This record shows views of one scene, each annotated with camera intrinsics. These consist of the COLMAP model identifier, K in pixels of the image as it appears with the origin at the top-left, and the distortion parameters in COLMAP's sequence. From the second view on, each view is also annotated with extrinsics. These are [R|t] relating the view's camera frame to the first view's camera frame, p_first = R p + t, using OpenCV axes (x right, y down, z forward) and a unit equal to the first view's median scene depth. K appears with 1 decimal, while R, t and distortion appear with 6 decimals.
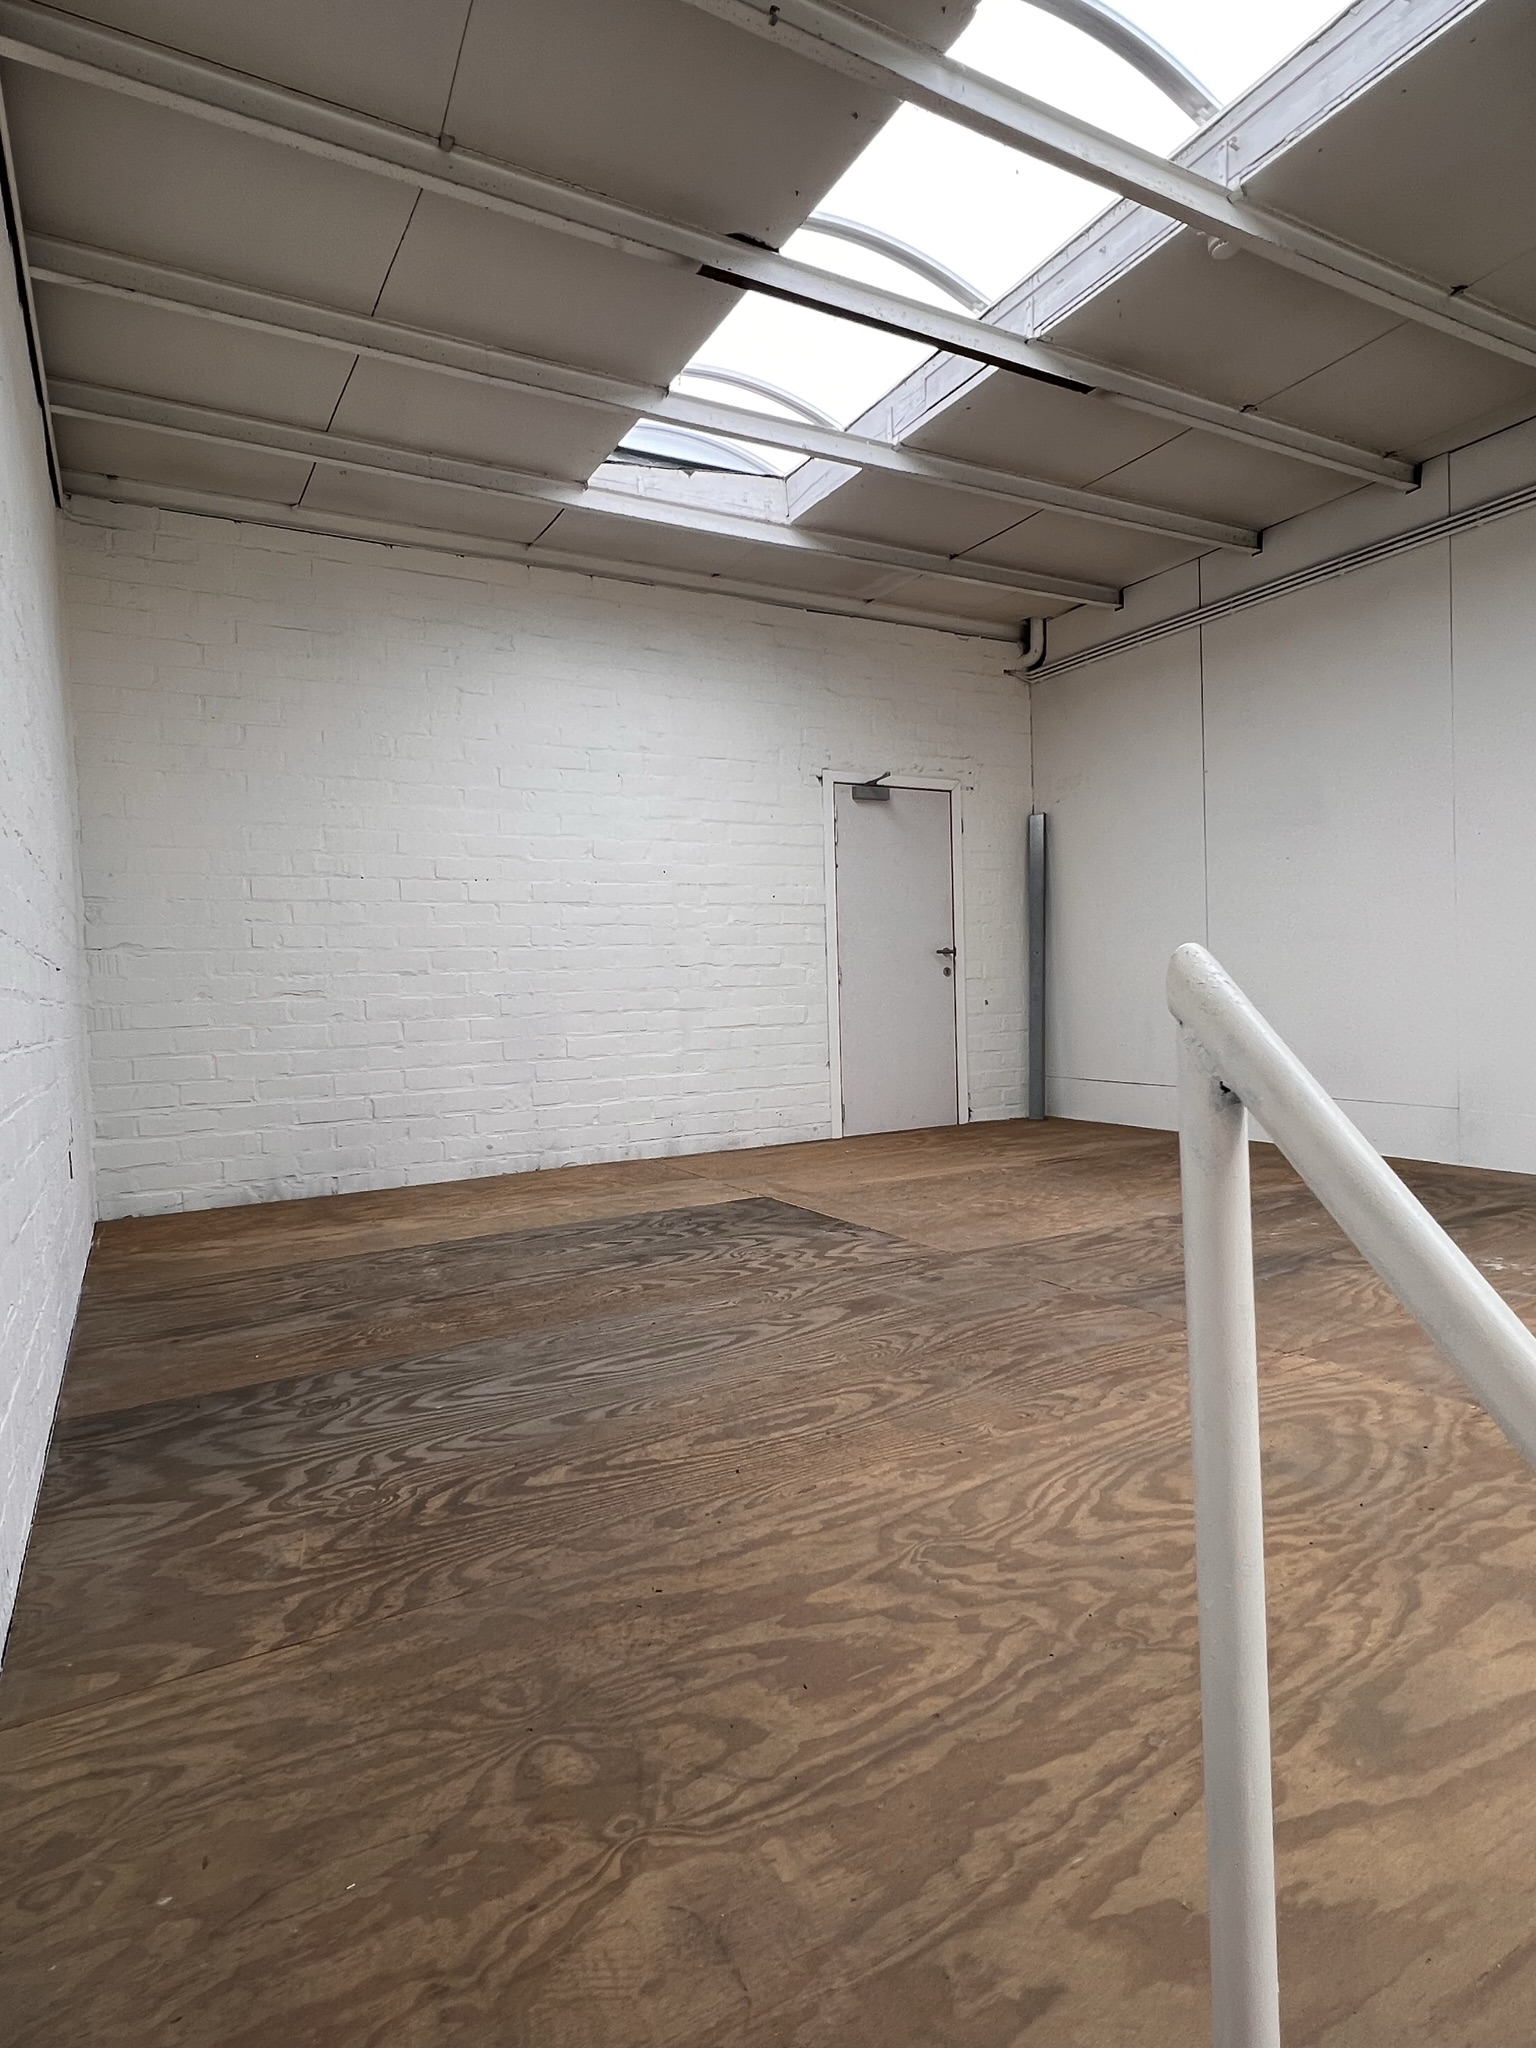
lens RADIAL K [[1119.1, 0, 768.0], [0, 1119.1, 1024.0], [0, 0, 1]] dist [0.001320, -0.000866]
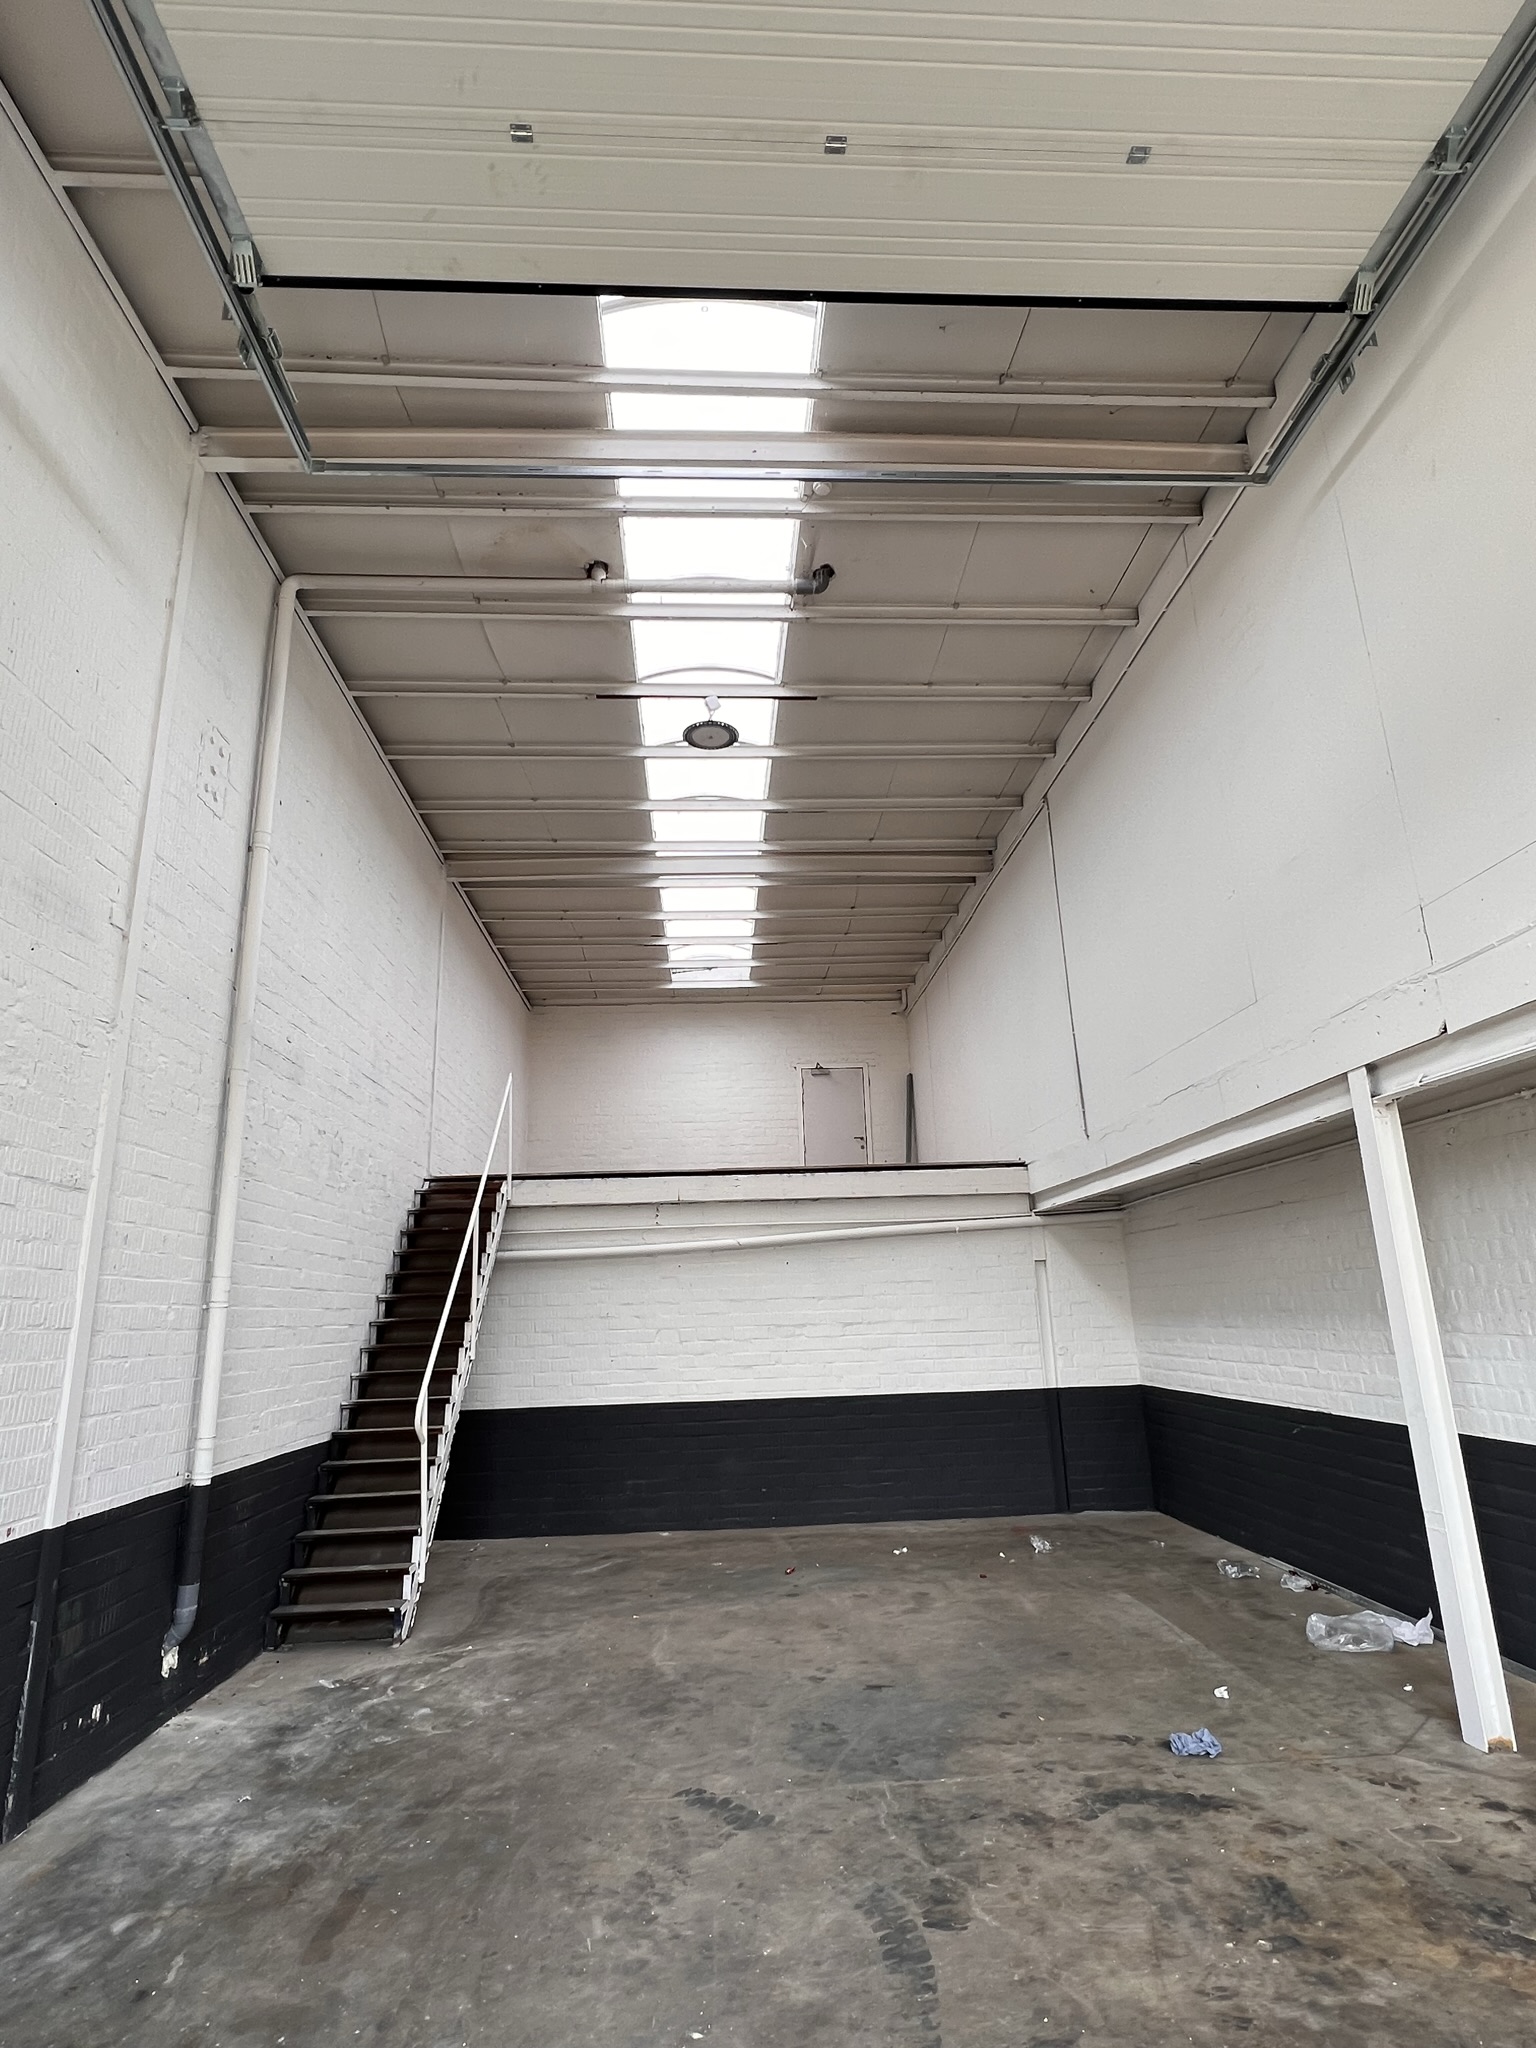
lens RADIAL K [[1076.8, 0, 768.0], [0, 1076.8, 1024.0], [0, 0, 1]] dist [0.000029, -0.000005]
pose [[0.900378, -0.113845, -0.419952, 1.200425], [-0.007989, 0.960675, -0.277560, 0.410076], [0.435036, 0.253264, 0.864061, -1.293998]]
